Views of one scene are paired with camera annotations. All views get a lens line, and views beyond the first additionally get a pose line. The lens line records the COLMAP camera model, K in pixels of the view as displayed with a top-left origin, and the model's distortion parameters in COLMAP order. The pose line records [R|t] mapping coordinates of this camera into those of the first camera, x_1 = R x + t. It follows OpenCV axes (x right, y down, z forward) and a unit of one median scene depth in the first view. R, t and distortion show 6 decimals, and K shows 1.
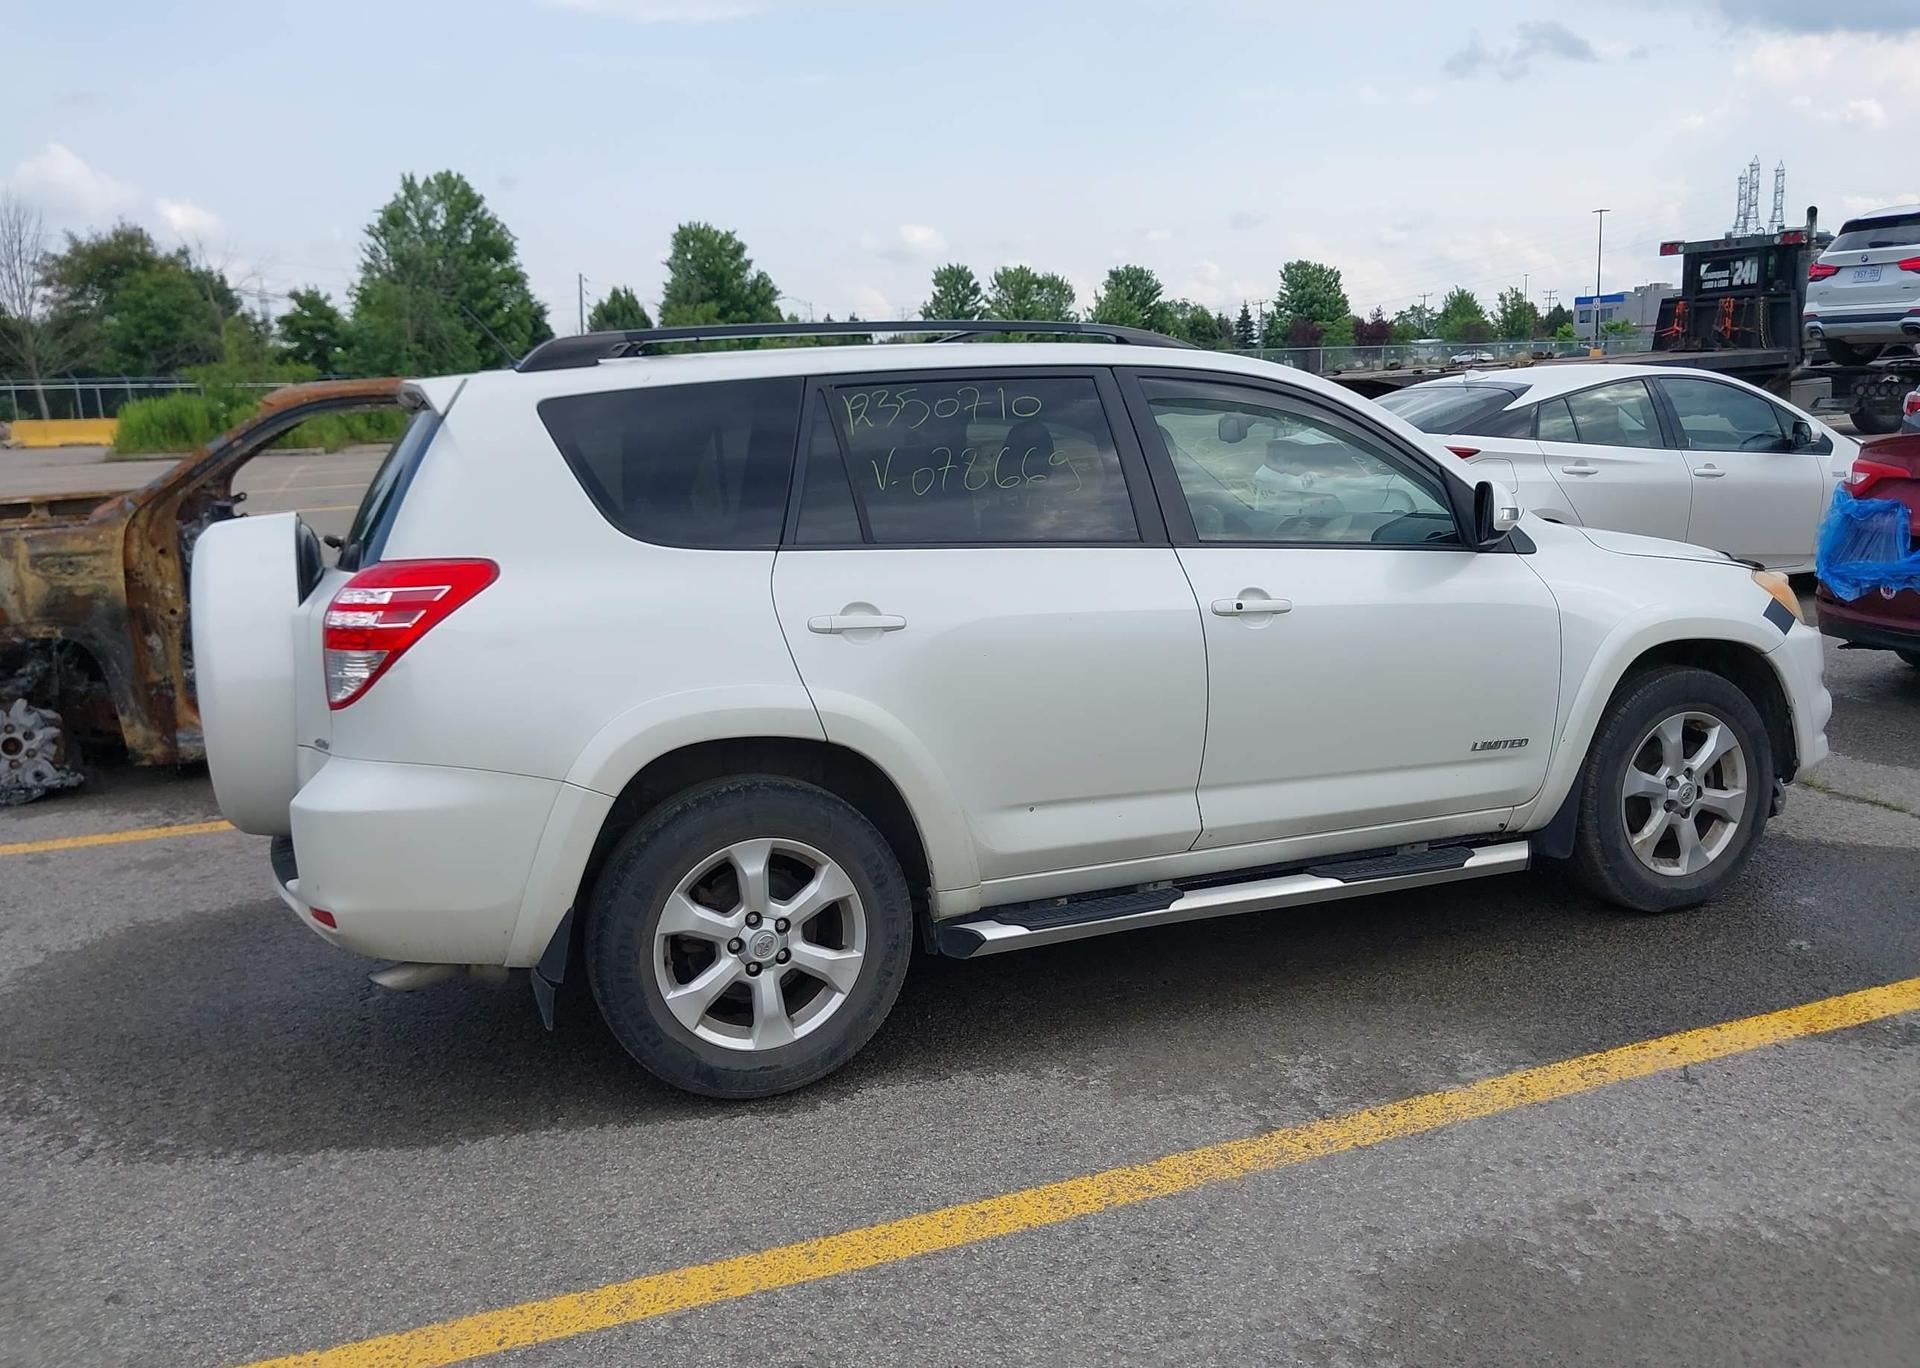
lens RADIAL K [[1460.0, 0, 989.7], [0, 1460.0, 714.9], [0, 0, 1]] dist [0.030339, -0.050796]
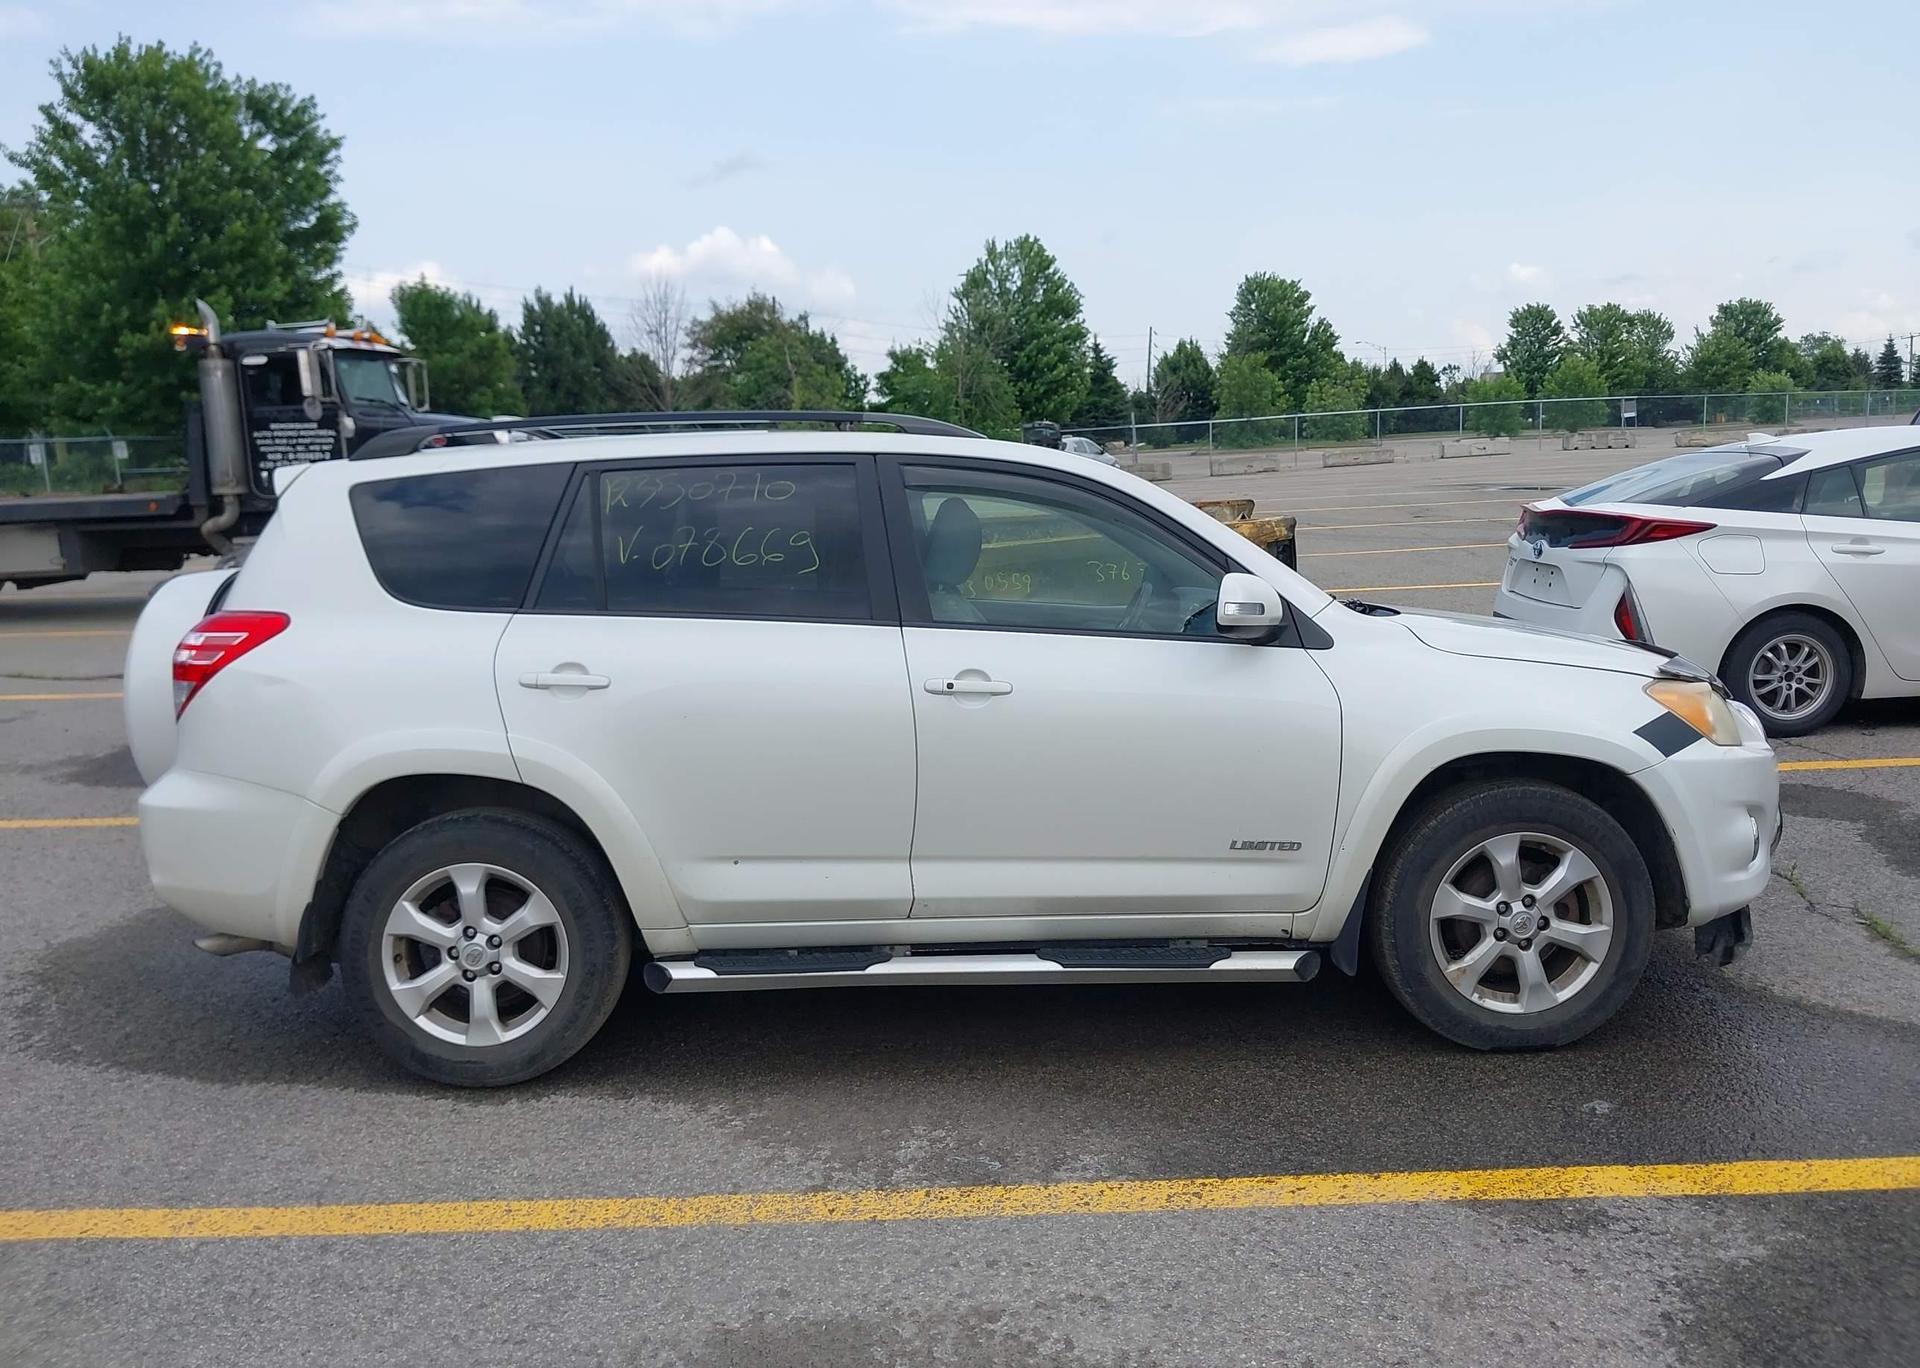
lens RADIAL K [[1460.0, 0, 989.7], [0, 1460.0, 714.9], [0, 0, 1]] dist [0.030339, -0.050796]
pose [[0.934234, 0.066023, -0.350495, 0.600399], [-0.076735, 0.996911, -0.016747, -0.041987], [0.348307, 0.042541, 0.936415, 0.049652]]
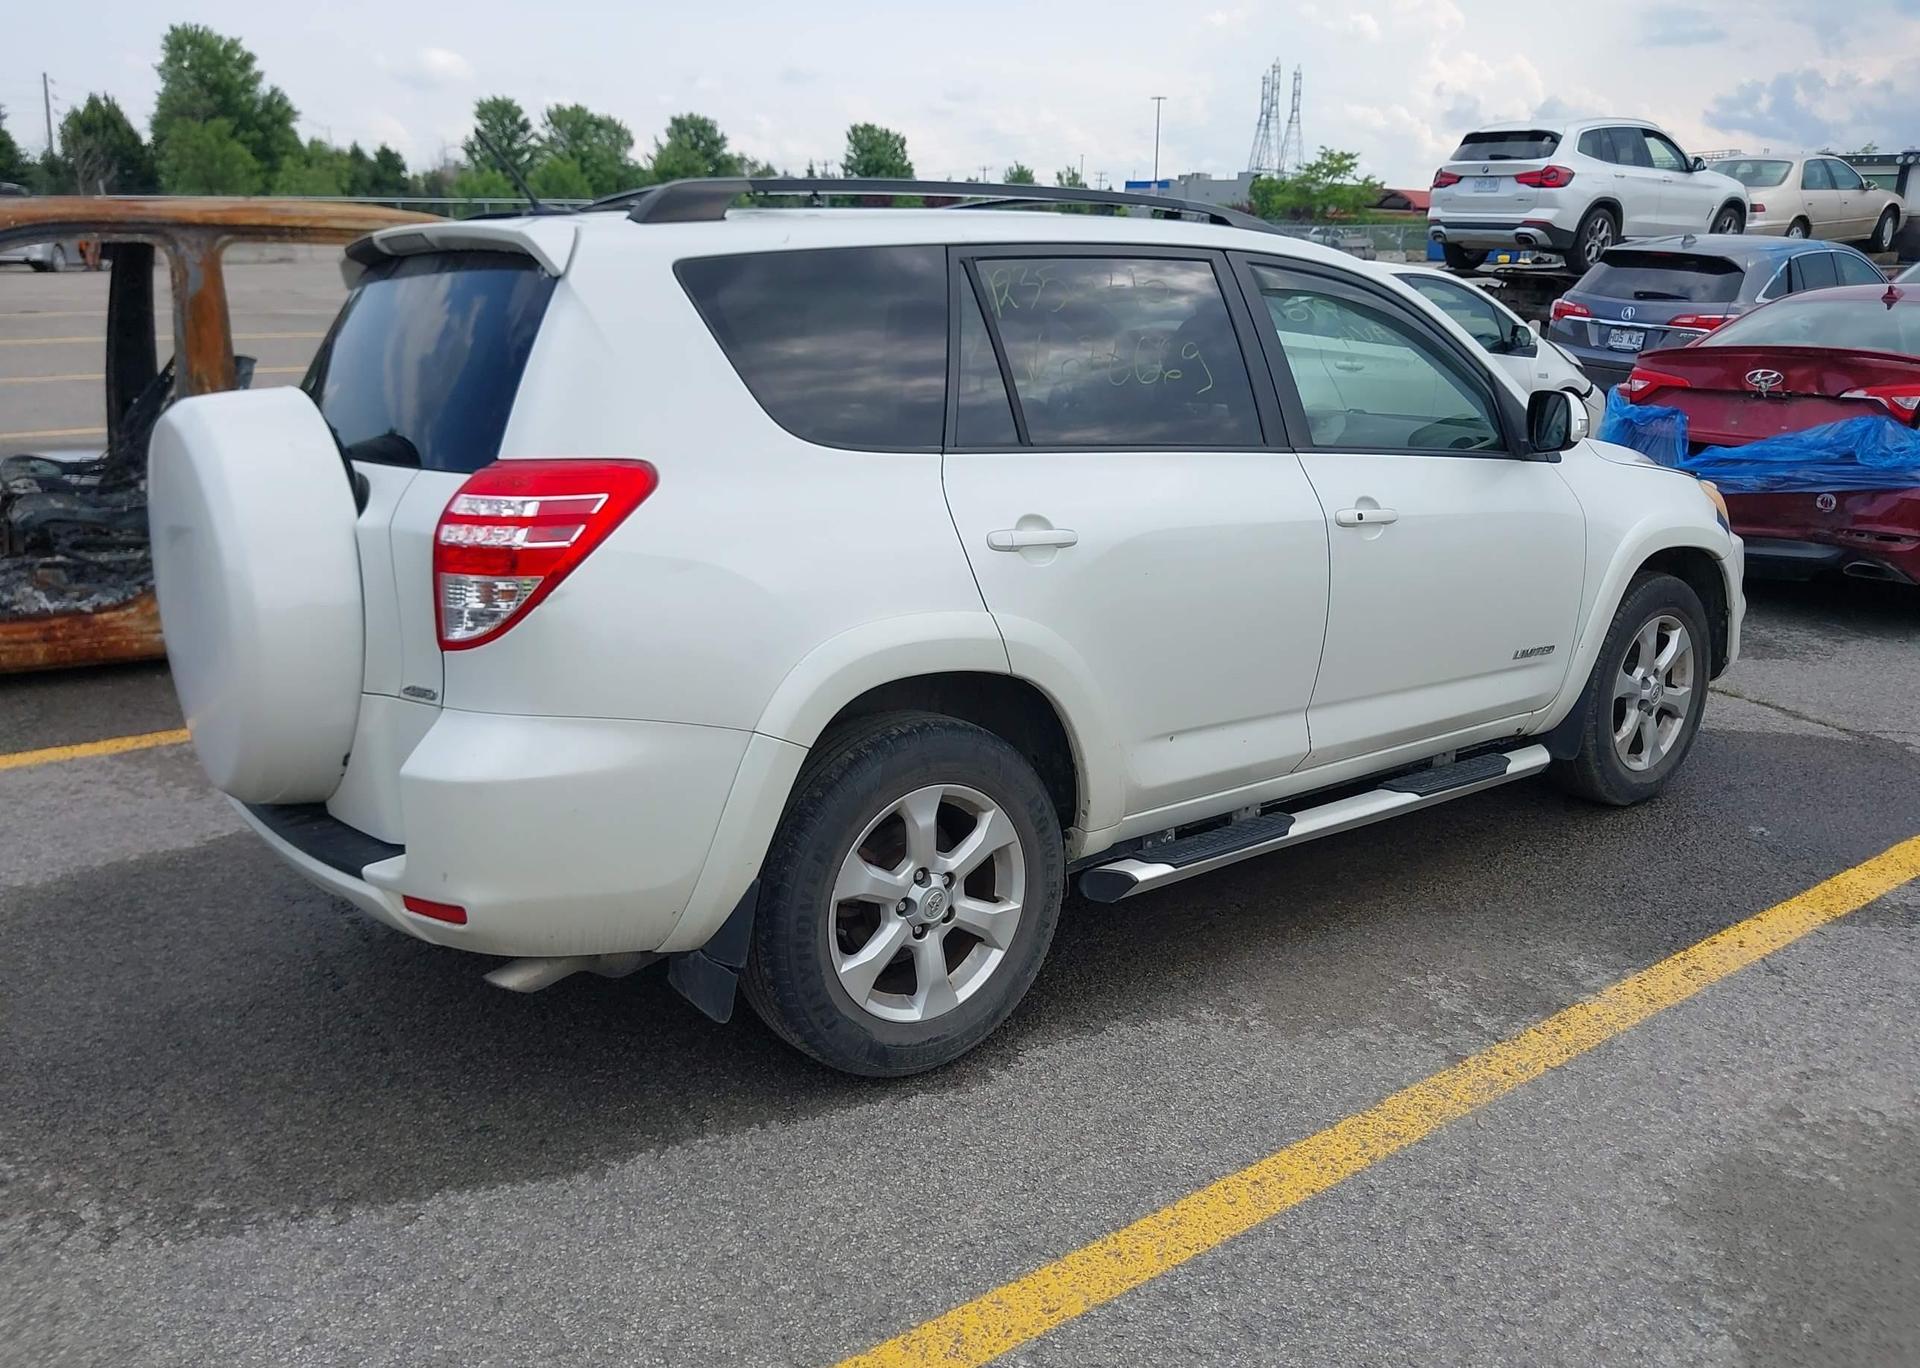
lens RADIAL K [[1479.5, 0, 984.9], [0, 1479.5, 676.3], [0, 0, 1]] dist [0.001594, -0.009754]
pose [[0.960476, -0.022402, 0.277460, -0.358899], [0.005239, 0.998035, 0.062445, -0.034379], [-0.278314, -0.058524, 0.958706, 0.140940]]
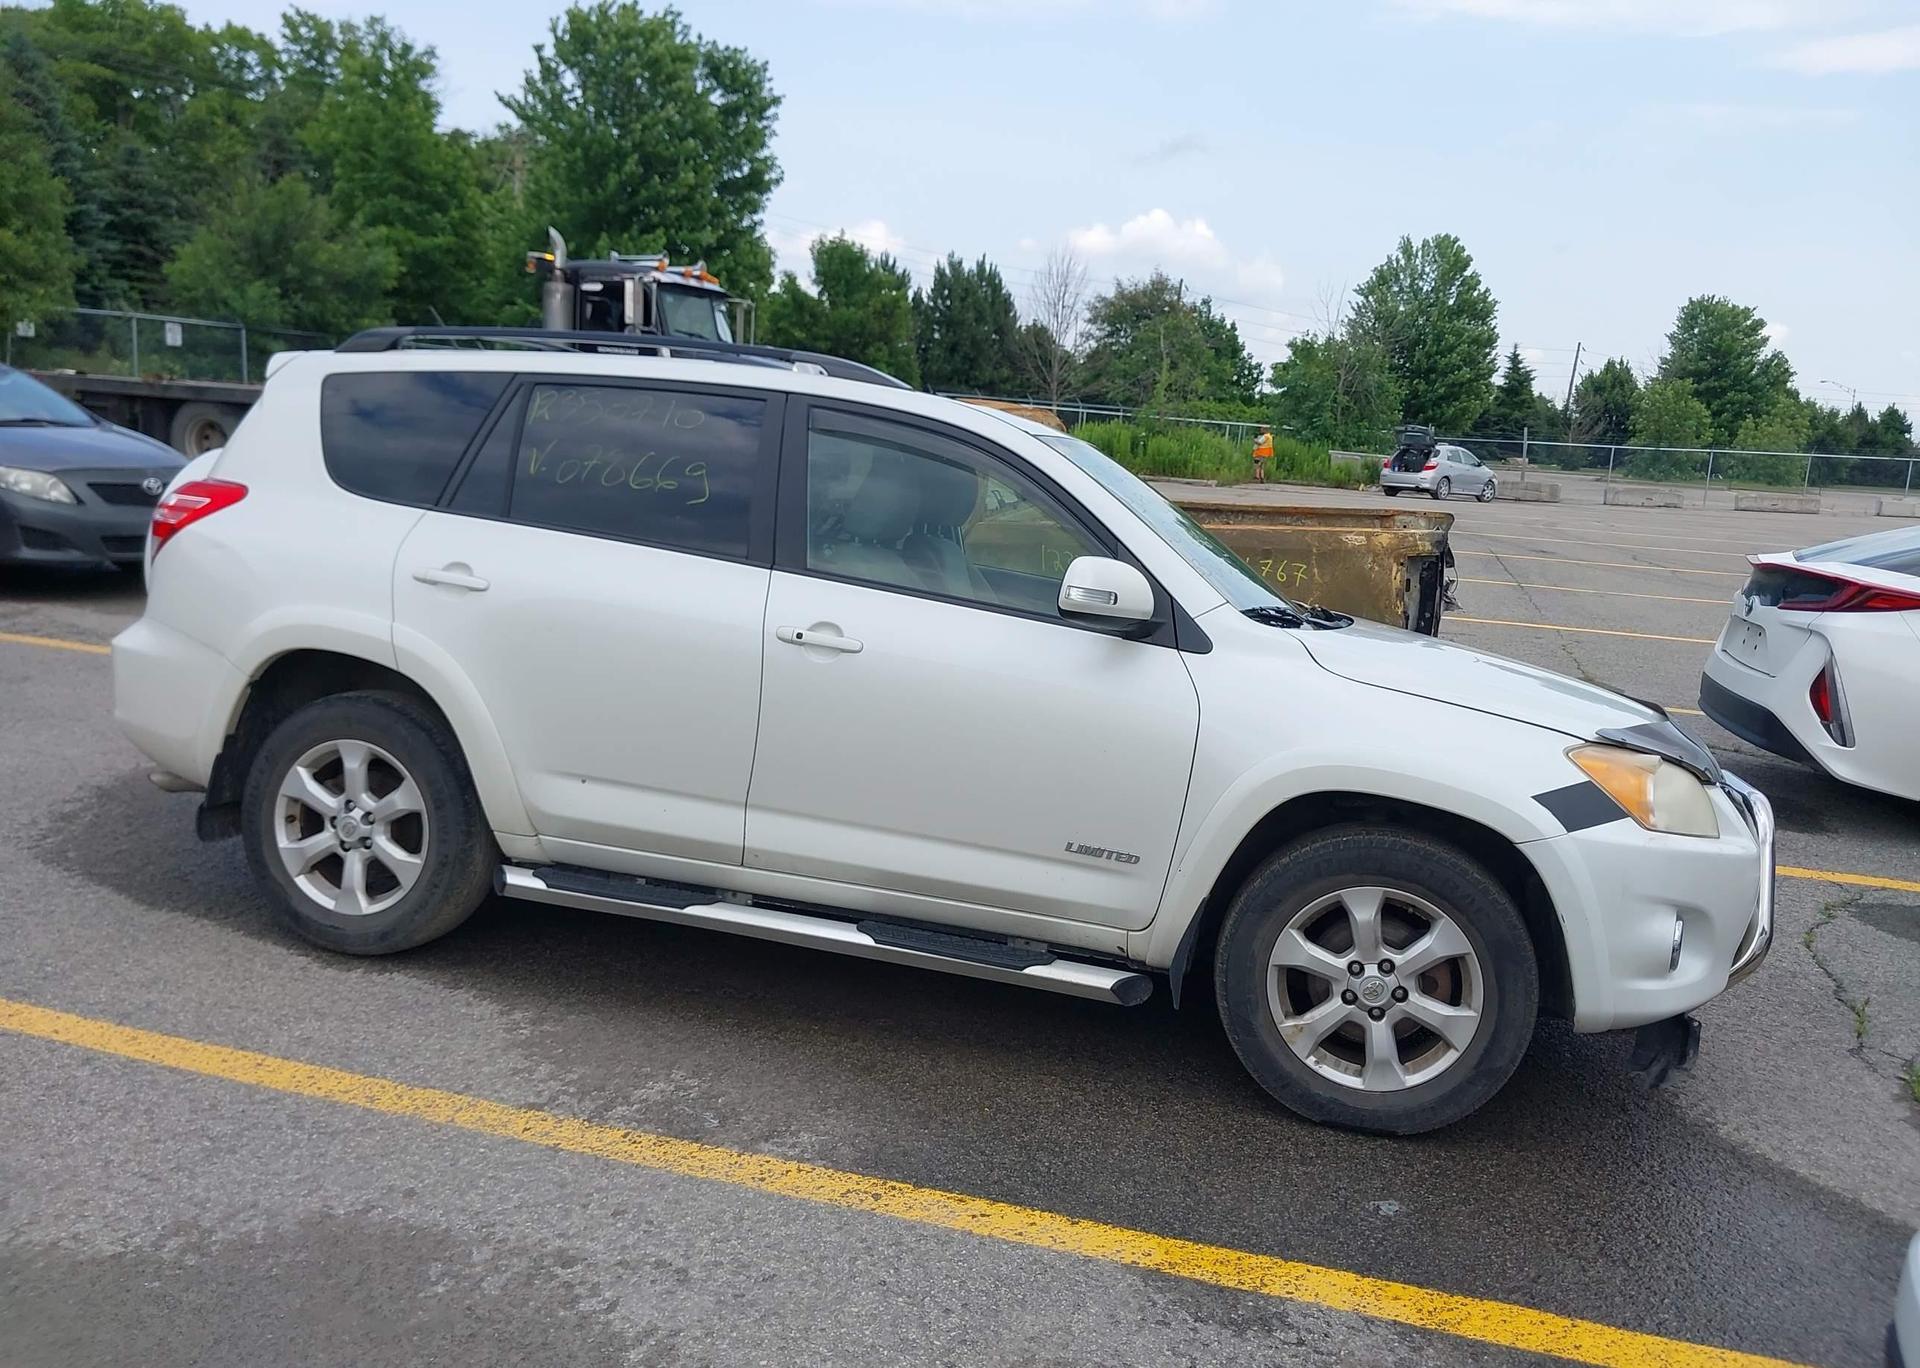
lens RADIAL K [[1460.0, 0, 989.7], [0, 1460.0, 714.9], [0, 0, 1]] dist [0.030339, -0.050796]
pose [[0.807635, 0.202037, -0.553991, 0.904349], [-0.223653, 0.974230, 0.029243, -0.085917], [0.545623, 0.100284, 0.832009, 0.261628]]
